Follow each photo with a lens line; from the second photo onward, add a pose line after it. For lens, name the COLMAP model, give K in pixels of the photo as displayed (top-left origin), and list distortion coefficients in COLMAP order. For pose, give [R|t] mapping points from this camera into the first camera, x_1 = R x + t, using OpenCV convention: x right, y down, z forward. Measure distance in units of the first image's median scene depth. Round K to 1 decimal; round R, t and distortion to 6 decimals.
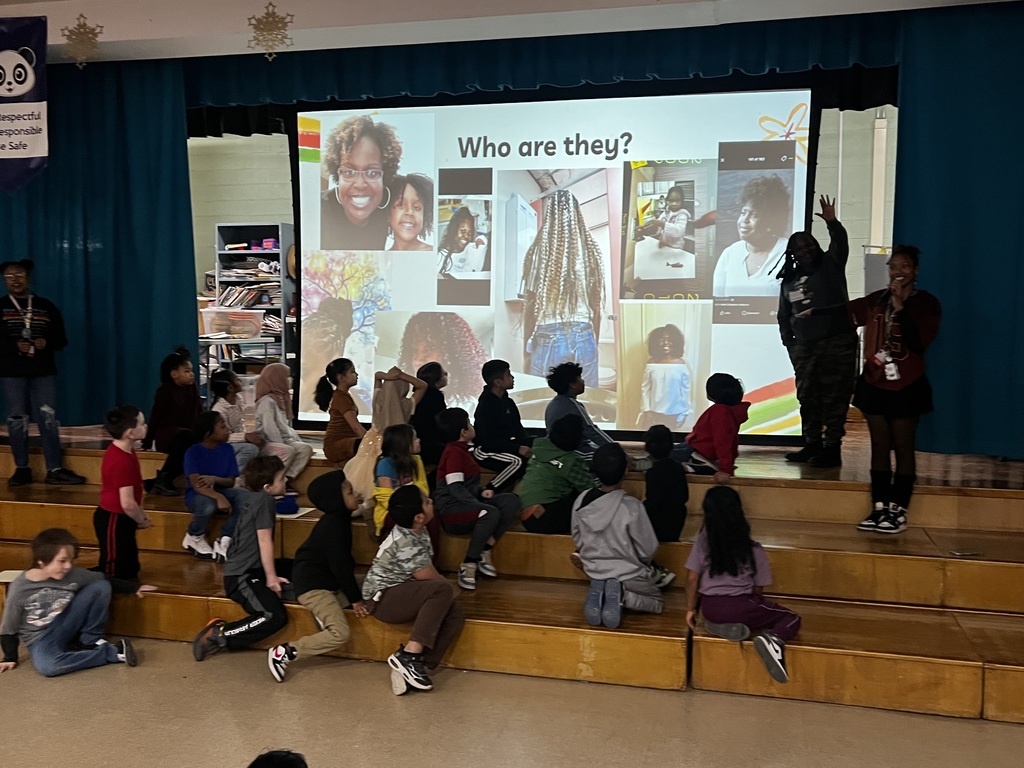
lens RADIAL K [[990.3, 0, 512.6], [0, 990.3, 382.2], [0, 0, 1]] dist [-0.002971, 0.000000]
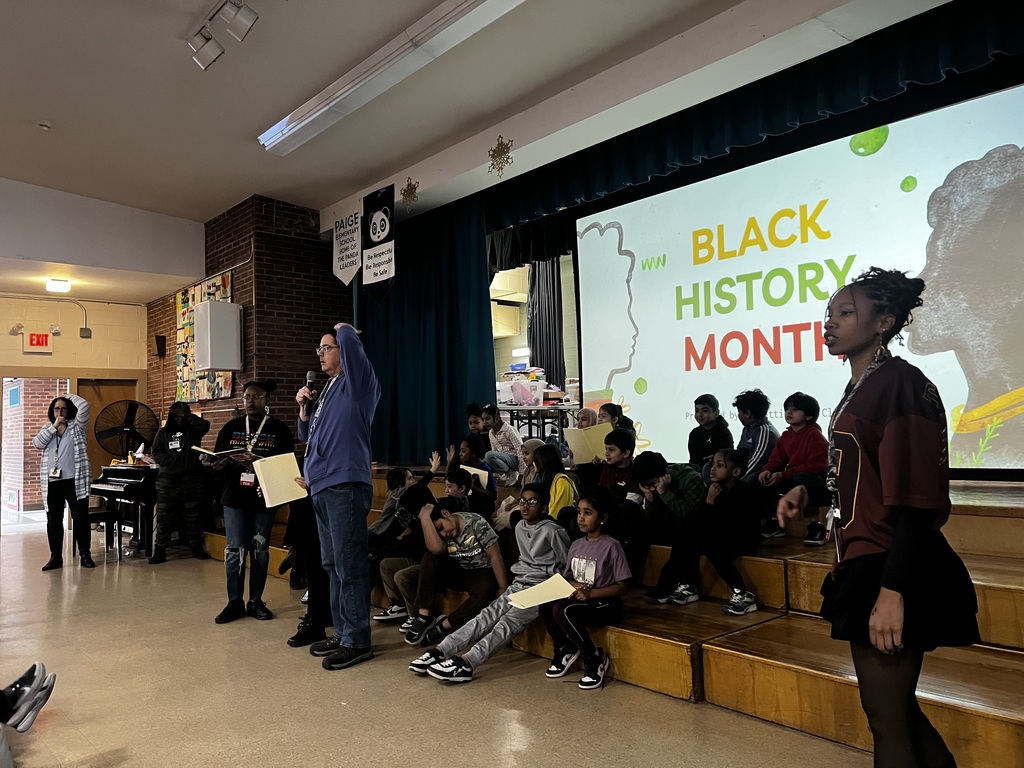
lens RADIAL K [[773.3, 0, 511.2], [0, 773.3, 386.1], [0, 0, 1]] dist [-0.033243, 0.009962]
pose [[0.816109, -0.060216, -0.574752, 0.389302], [-0.014348, 0.992139, -0.124318, 0.089777], [0.577719, 0.109704, 0.808830, 0.234201]]
